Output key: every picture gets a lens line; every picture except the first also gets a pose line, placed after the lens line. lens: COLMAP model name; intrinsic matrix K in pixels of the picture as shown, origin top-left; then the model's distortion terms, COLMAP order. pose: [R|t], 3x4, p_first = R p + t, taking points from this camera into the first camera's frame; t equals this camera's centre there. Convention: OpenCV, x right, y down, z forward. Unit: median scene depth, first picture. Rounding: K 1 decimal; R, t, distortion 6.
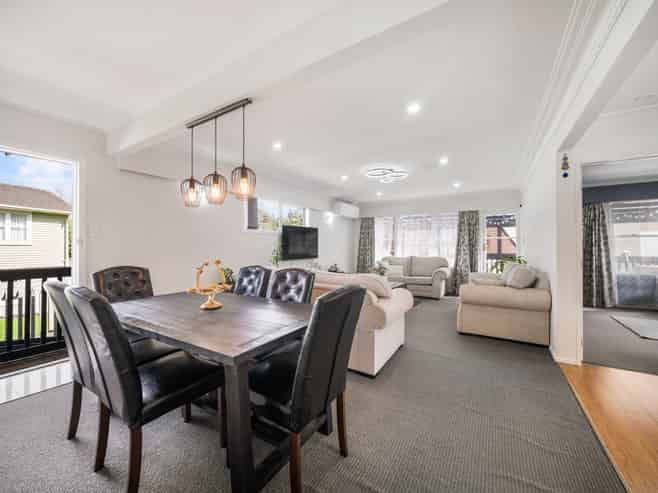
lens RADIAL K [[266.6, 0, 330.7], [0, 266.6, 246.8], [0, 0, 1]] dist [-0.004342, -0.000799]
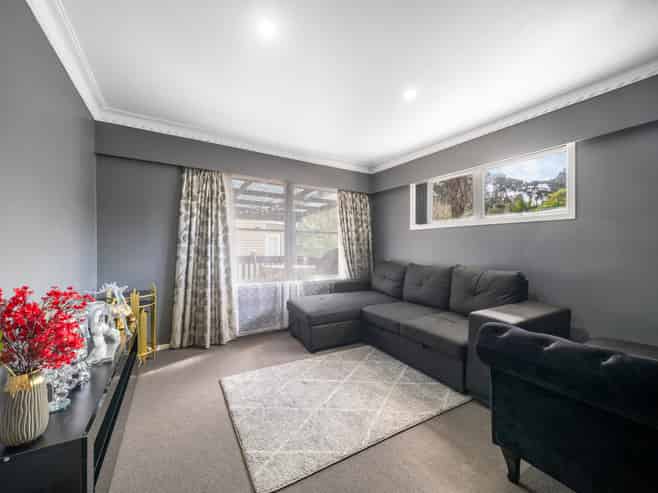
lens RADIAL K [[266.6, 0, 330.0], [0, 266.6, 247.7], [0, 0, 1]] dist [-0.004342, -0.000799]
pose [[0.460353, 0.004953, 0.887722, 0.593541], [-0.014401, 0.999895, 0.001889, 0.003064], [-0.887619, -0.013654, 0.460375, 0.491815]]
